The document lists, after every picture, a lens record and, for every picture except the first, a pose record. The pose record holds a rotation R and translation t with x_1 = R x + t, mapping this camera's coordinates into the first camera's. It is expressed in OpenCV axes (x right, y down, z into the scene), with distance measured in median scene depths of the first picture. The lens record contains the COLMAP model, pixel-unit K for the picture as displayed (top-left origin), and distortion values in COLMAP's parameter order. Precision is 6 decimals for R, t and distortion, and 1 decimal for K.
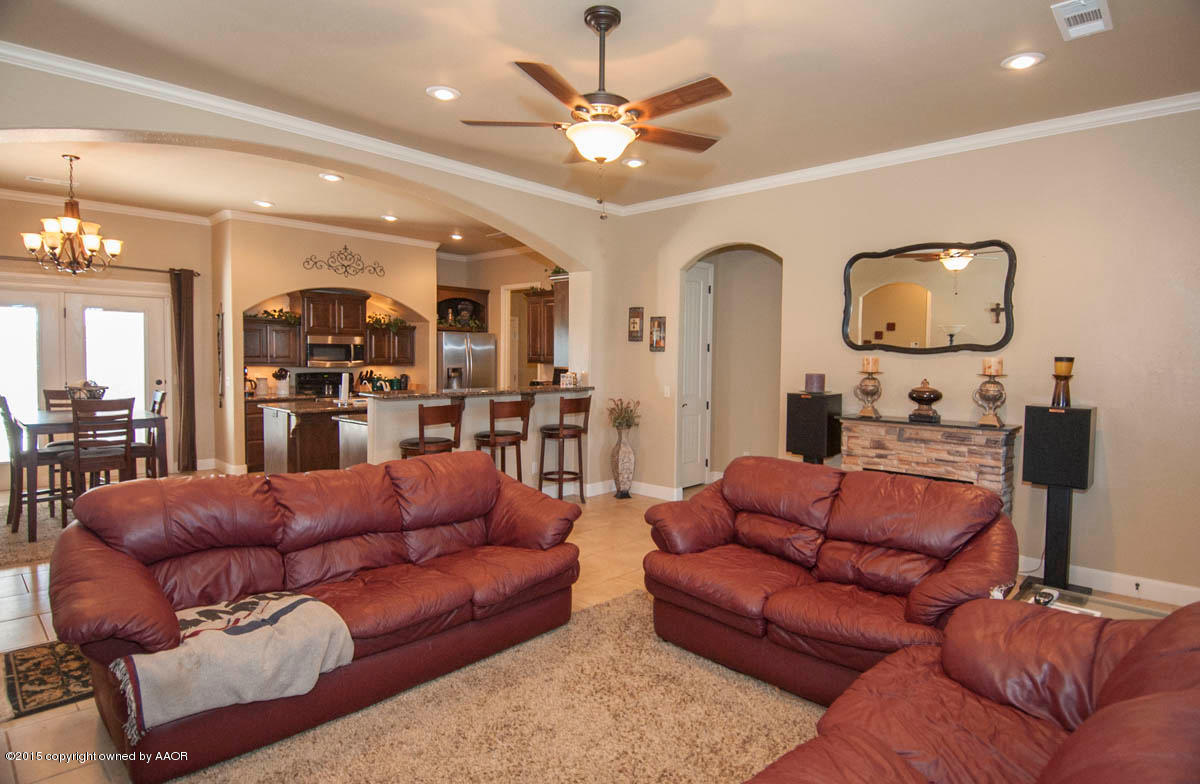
lens RADIAL K [[617.5, 0, 625.5], [0, 617.5, 384.5], [0, 0, 1]] dist [0.015753, -0.041664]
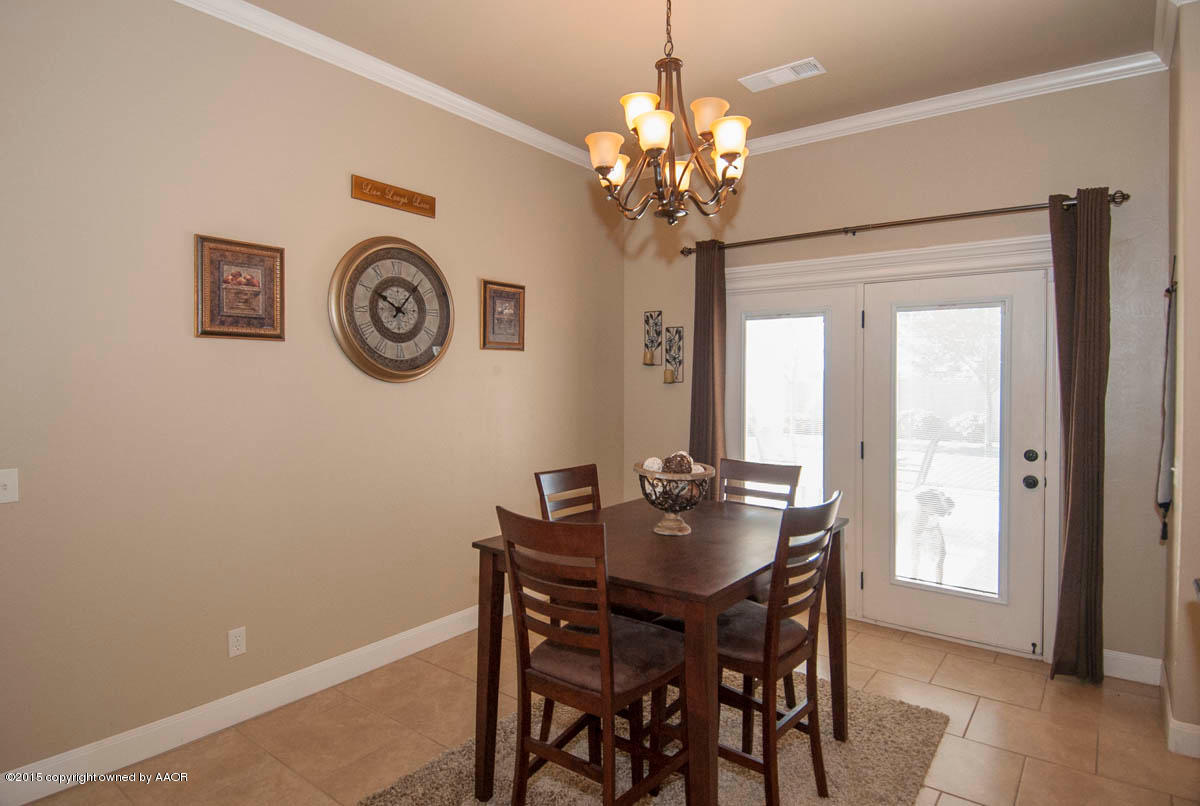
lens RADIAL K [[648.5, 0, 598.0], [0, 648.5, 384.3], [0, 0, 1]] dist [0.035122, -0.037899]
pose [[0.069728, -0.002949, -0.997562, -0.293553], [-0.048720, 0.998792, -0.006358, -0.037055], [0.996376, 0.049045, 0.069501, 0.635655]]
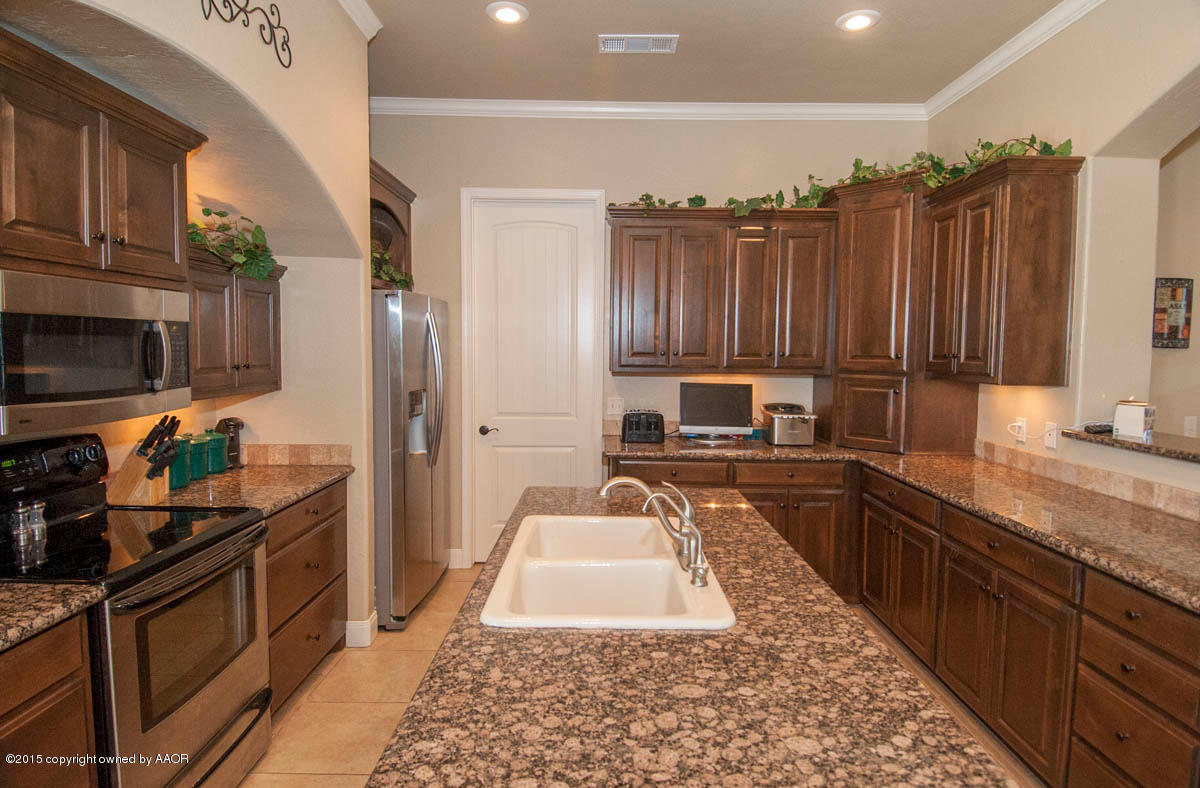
lens RADIAL K [[641.7, 0, 607.5], [0, 641.7, 383.0], [0, 0, 1]] dist [0.046003, -0.048435]
pose [[0.743392, -0.044481, 0.667375, -0.561463], [0.032527, 0.999010, 0.030354, -0.049423], [-0.668064, -0.000857, 0.744103, 0.810445]]
